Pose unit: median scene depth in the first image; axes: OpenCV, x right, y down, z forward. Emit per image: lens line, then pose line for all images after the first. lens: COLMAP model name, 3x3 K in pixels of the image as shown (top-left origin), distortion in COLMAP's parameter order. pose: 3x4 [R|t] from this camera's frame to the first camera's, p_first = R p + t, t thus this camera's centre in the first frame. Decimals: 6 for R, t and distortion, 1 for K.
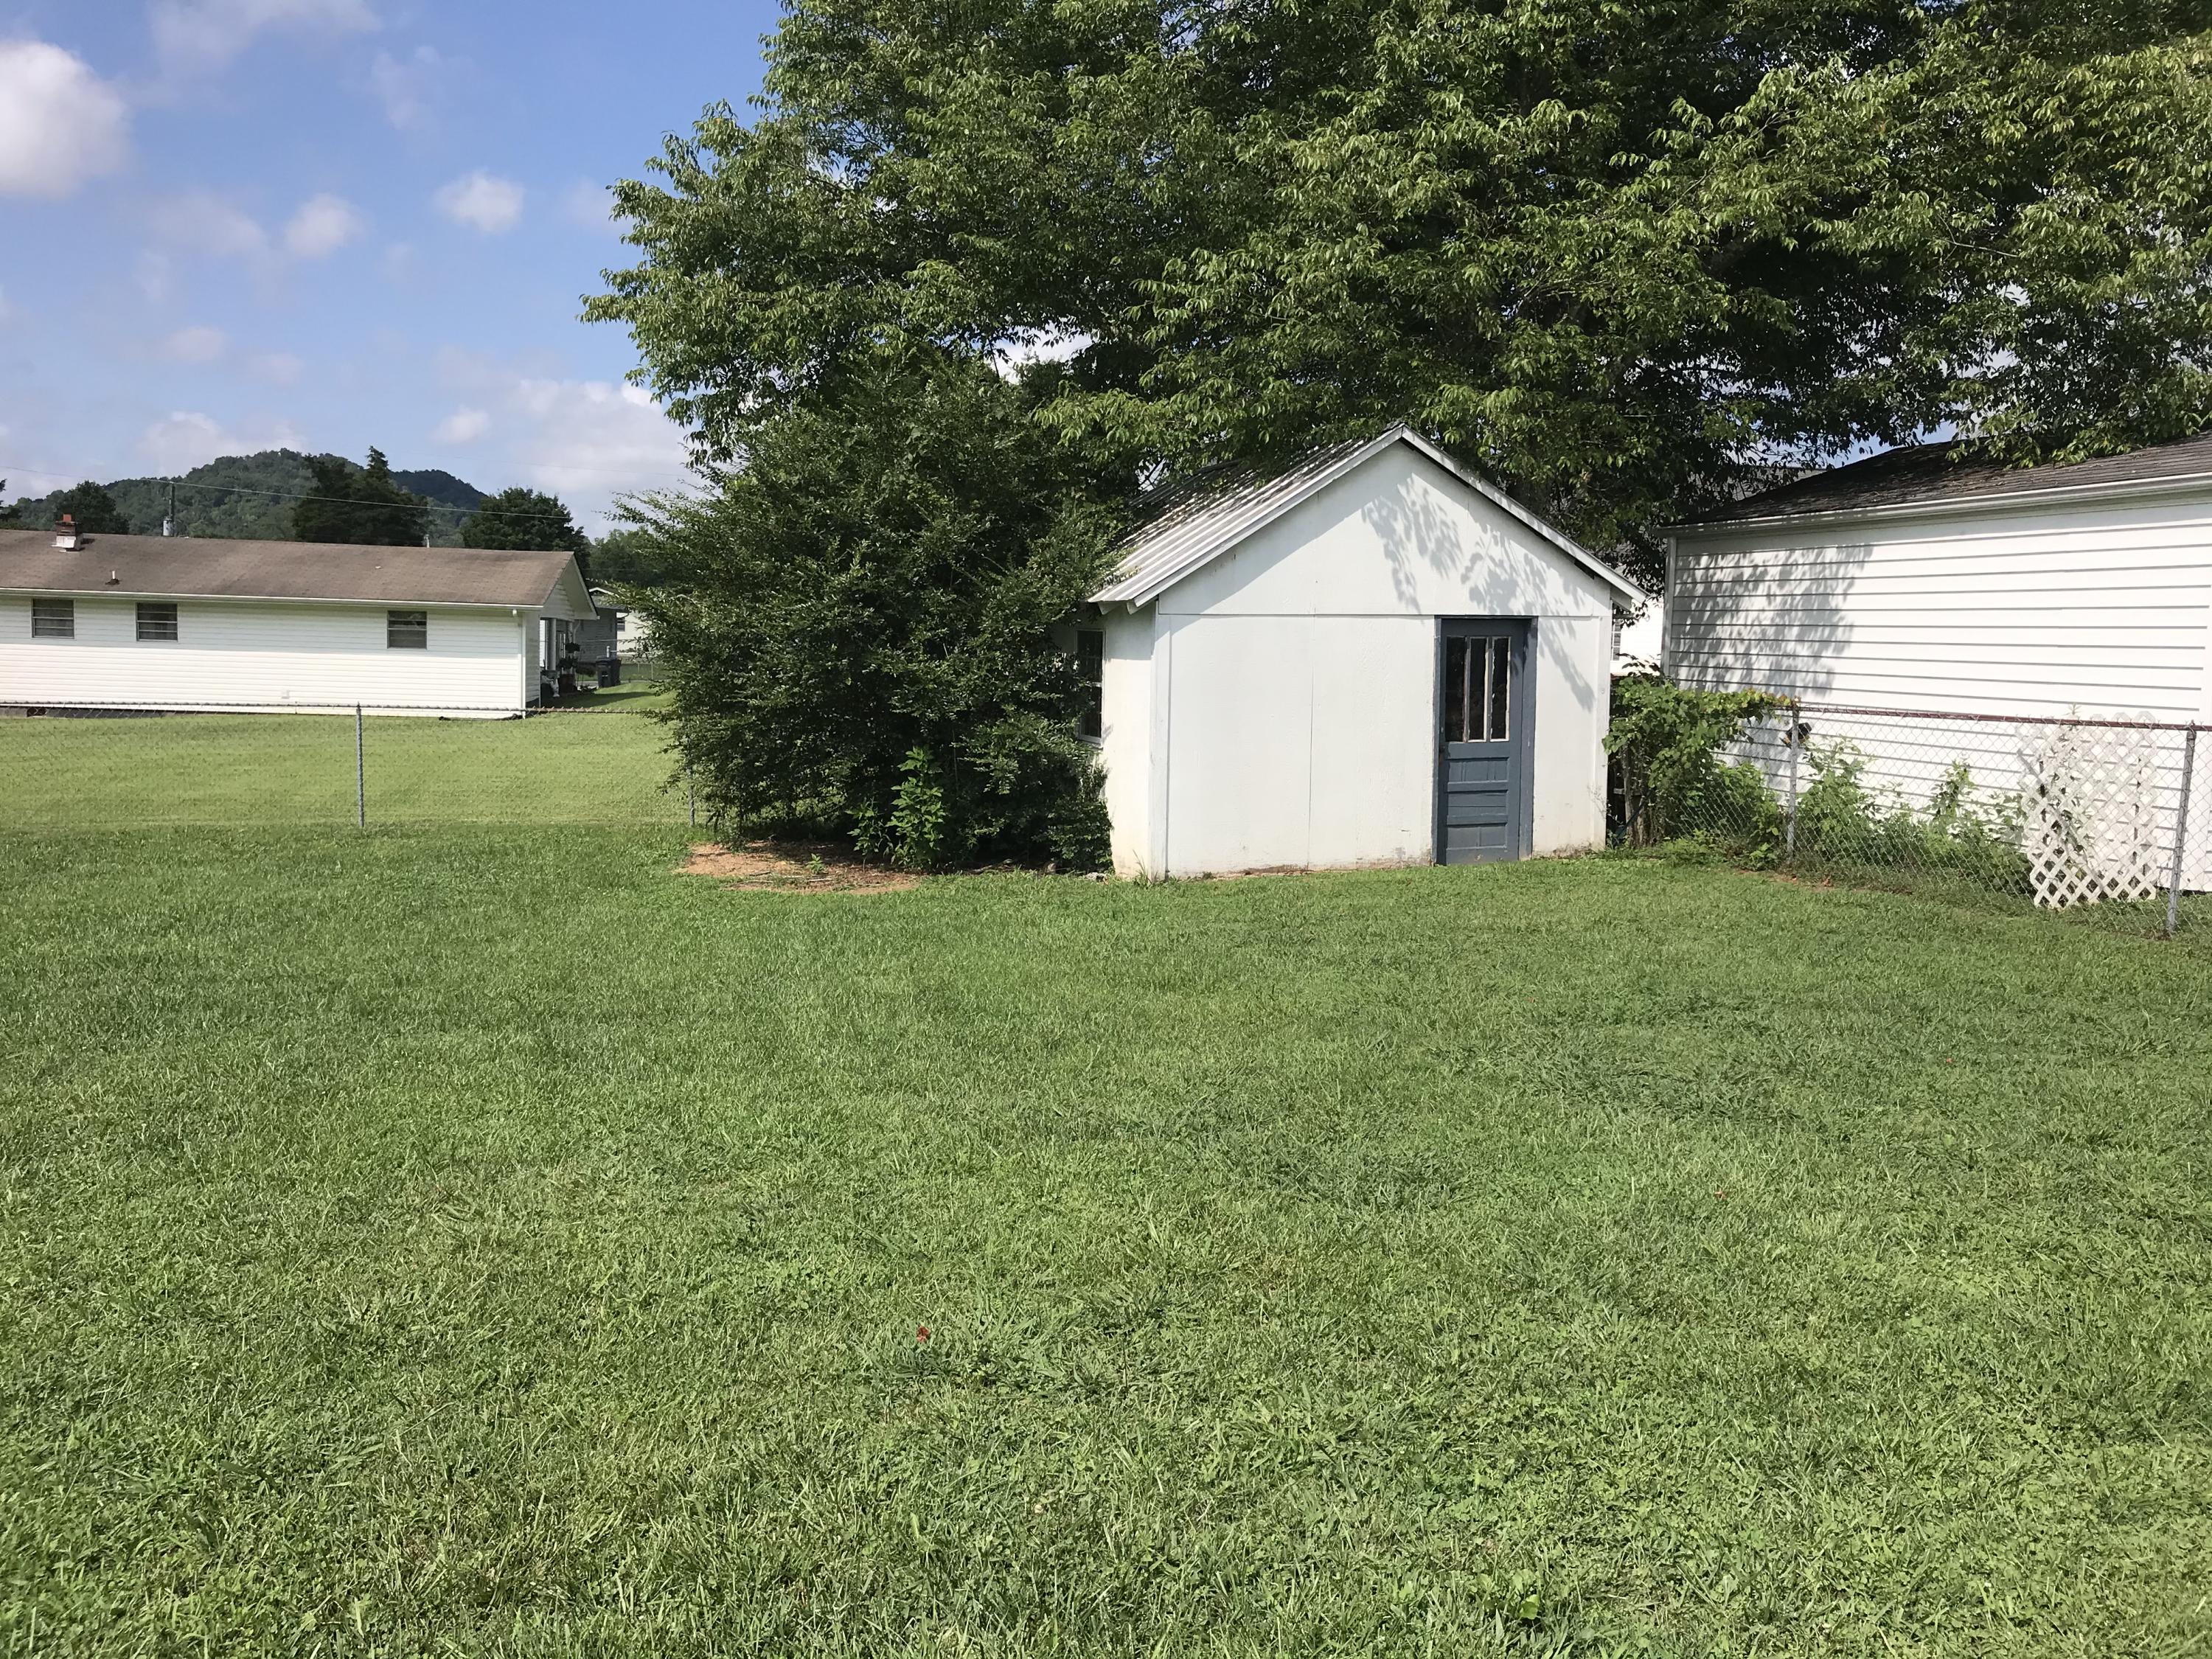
lens RADIAL K [[1818.3, 0, 1106.0], [0, 1818.3, 829.5], [0, 0, 1]] dist [0.007428, 0.006290]
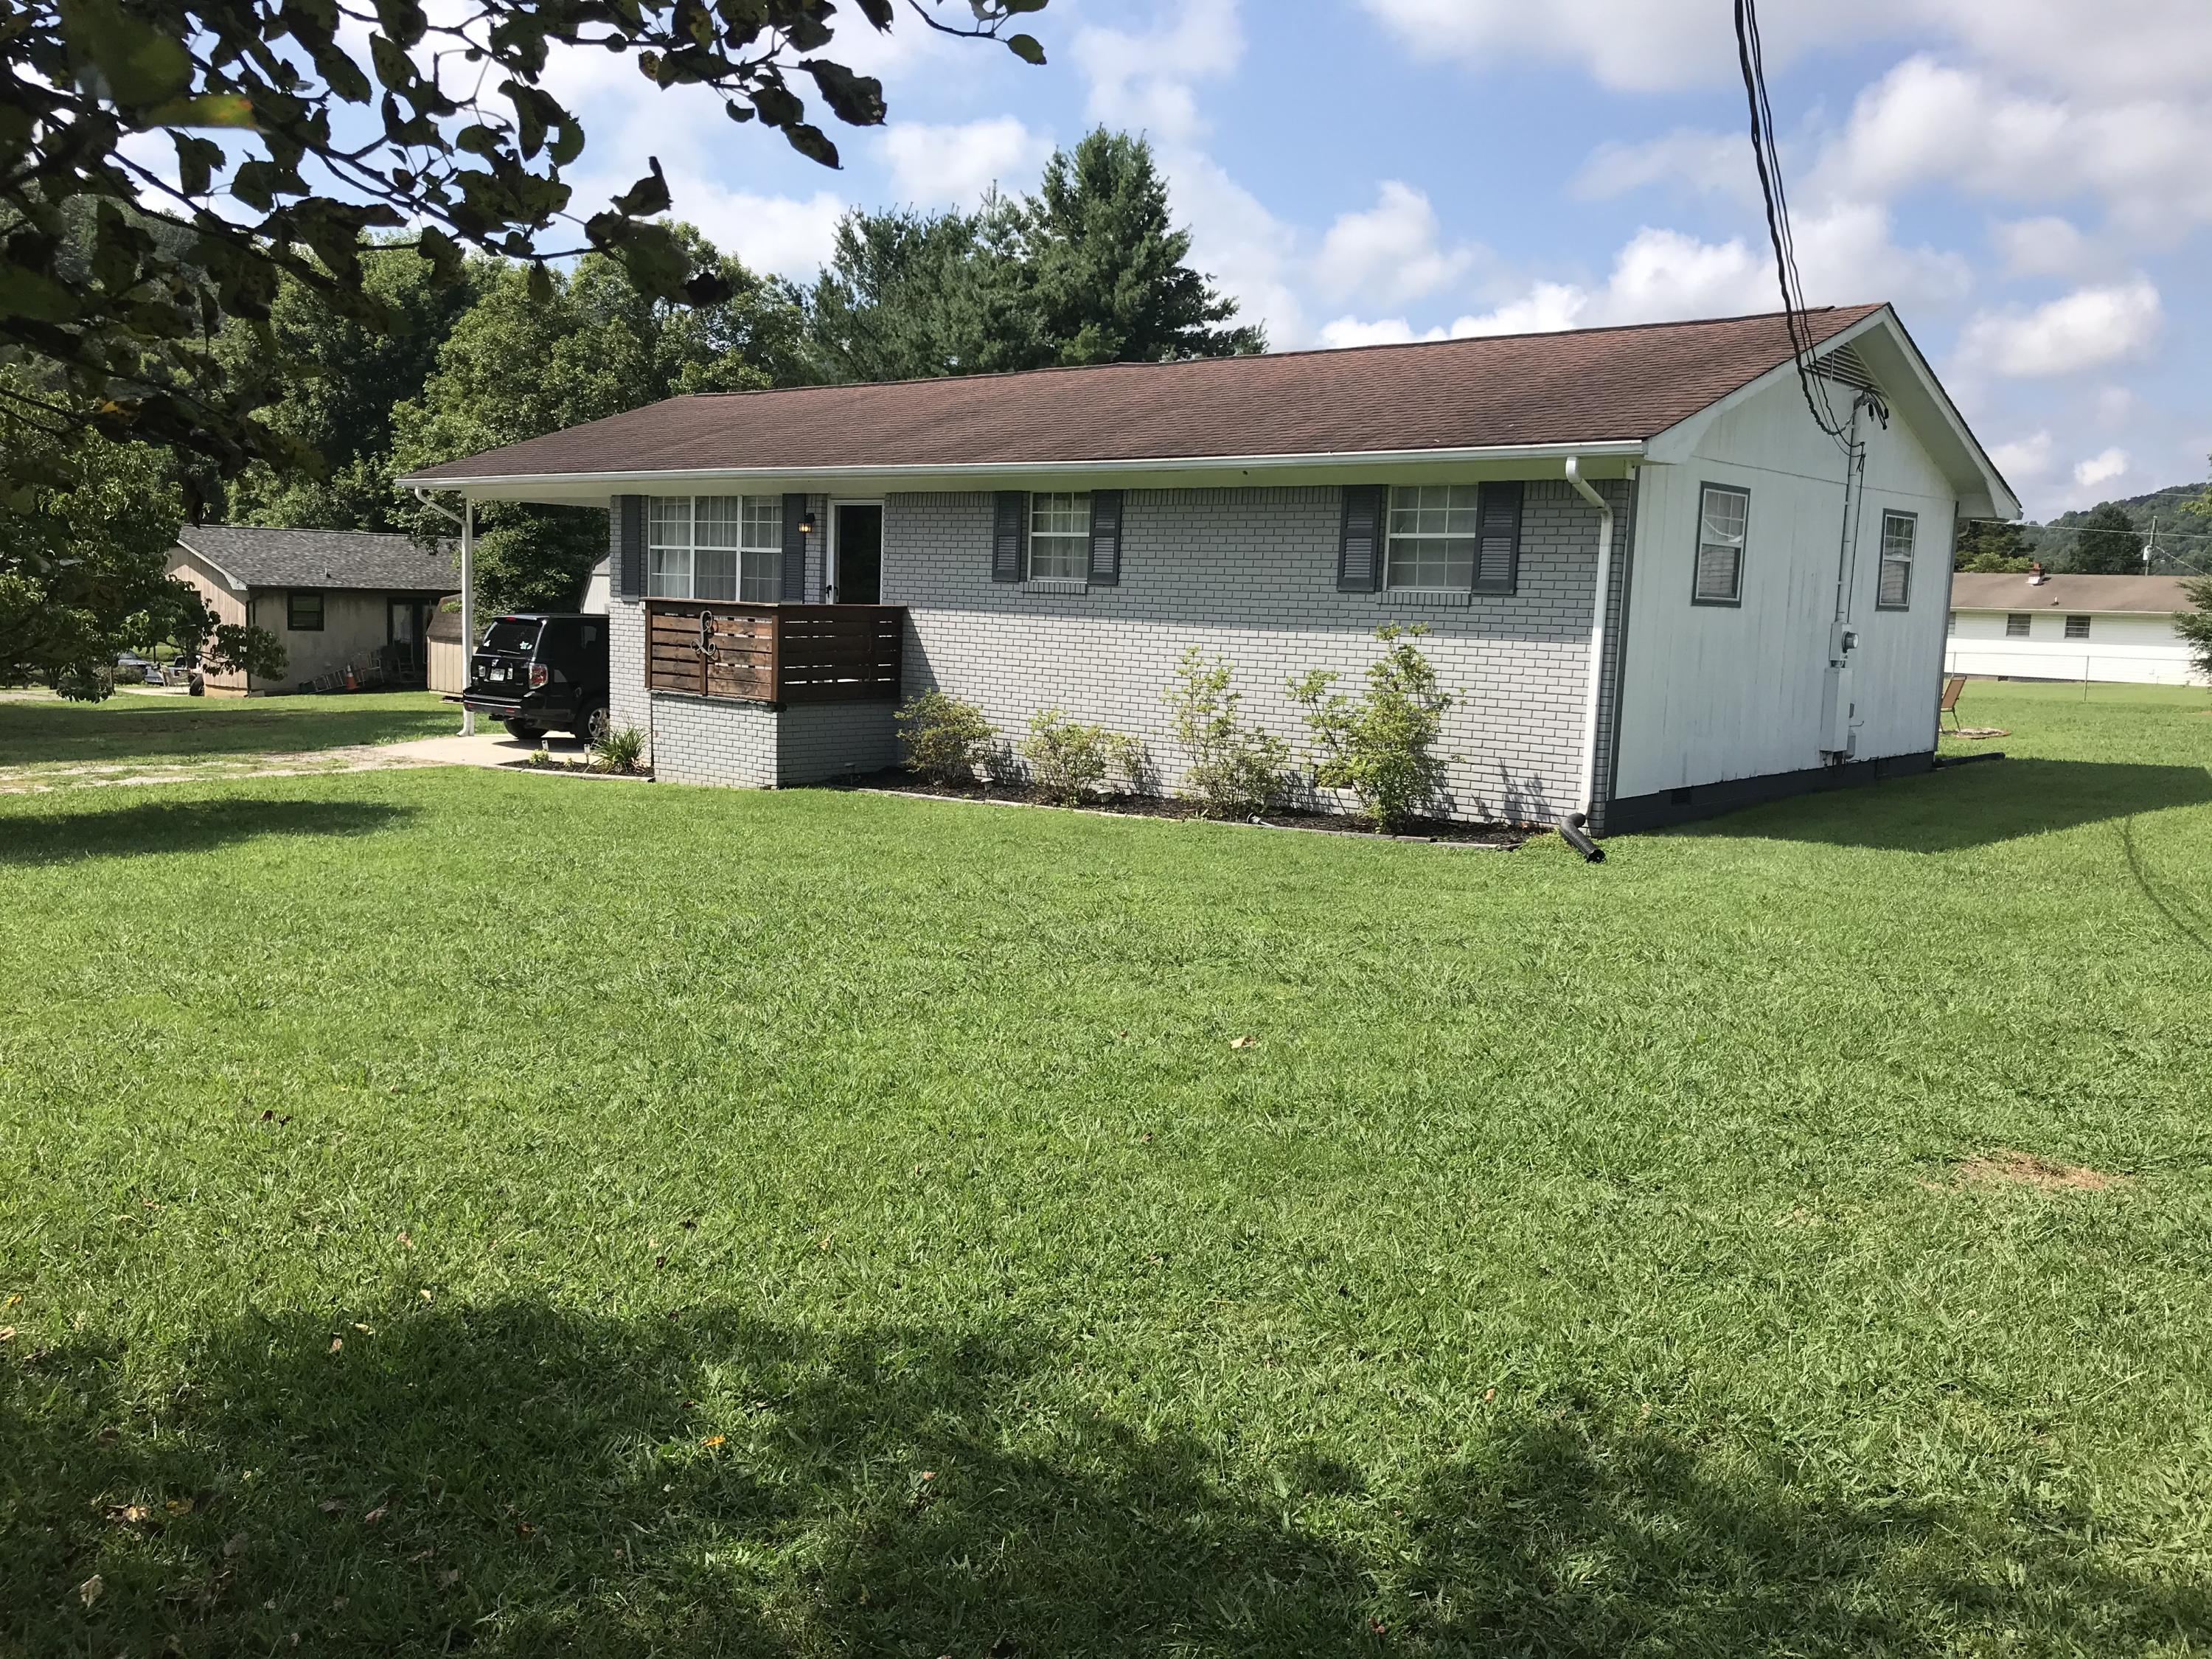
lens RADIAL K [[1818.3, 0, 1106.0], [0, 1818.3, 829.5], [0, 0, 1]] dist [0.007428, 0.006290]
pose [[0.528743, 0.105420, -0.842210, 0.431898], [-0.106895, 0.992627, 0.057139, 0.069784], [0.842024, 0.059816, 0.536113, -0.631428]]
